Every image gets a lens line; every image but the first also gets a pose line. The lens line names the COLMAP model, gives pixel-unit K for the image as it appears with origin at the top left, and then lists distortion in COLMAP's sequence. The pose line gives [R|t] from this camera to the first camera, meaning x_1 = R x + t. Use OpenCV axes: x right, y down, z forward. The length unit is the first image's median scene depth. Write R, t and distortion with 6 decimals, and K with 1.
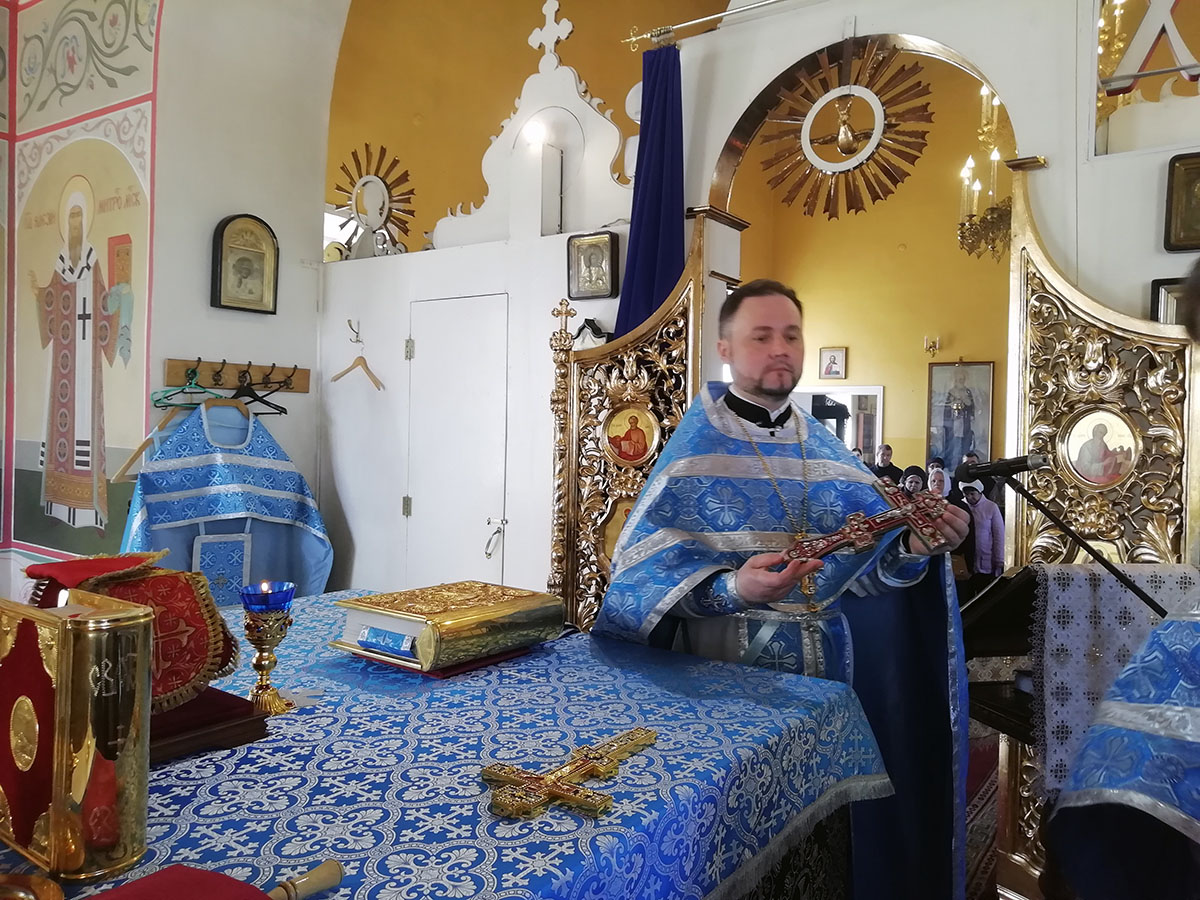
lens RADIAL K [[872.2, 0, 603.9], [0, 872.2, 433.6], [0, 0, 1]] dist [0.021499, 0.000008]
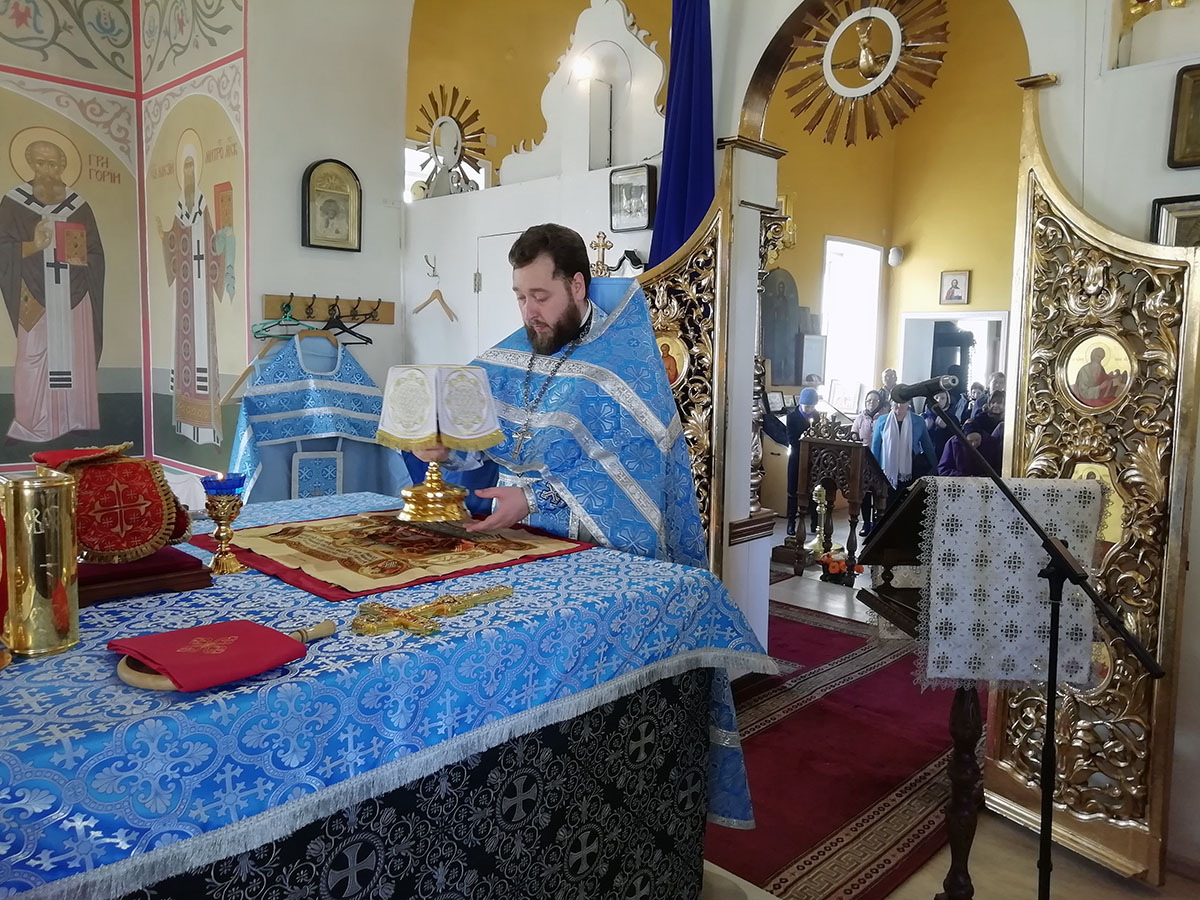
lens RADIAL K [[872.2, 0, 603.9], [0, 872.2, 433.6], [0, 0, 1]] dist [0.021499, 0.000008]
pose [[0.988238, 0.010136, -0.152585, 0.121407], [0.002082, 0.996816, 0.079705, 0.004186], [0.152907, -0.079085, 0.985071, -0.057441]]
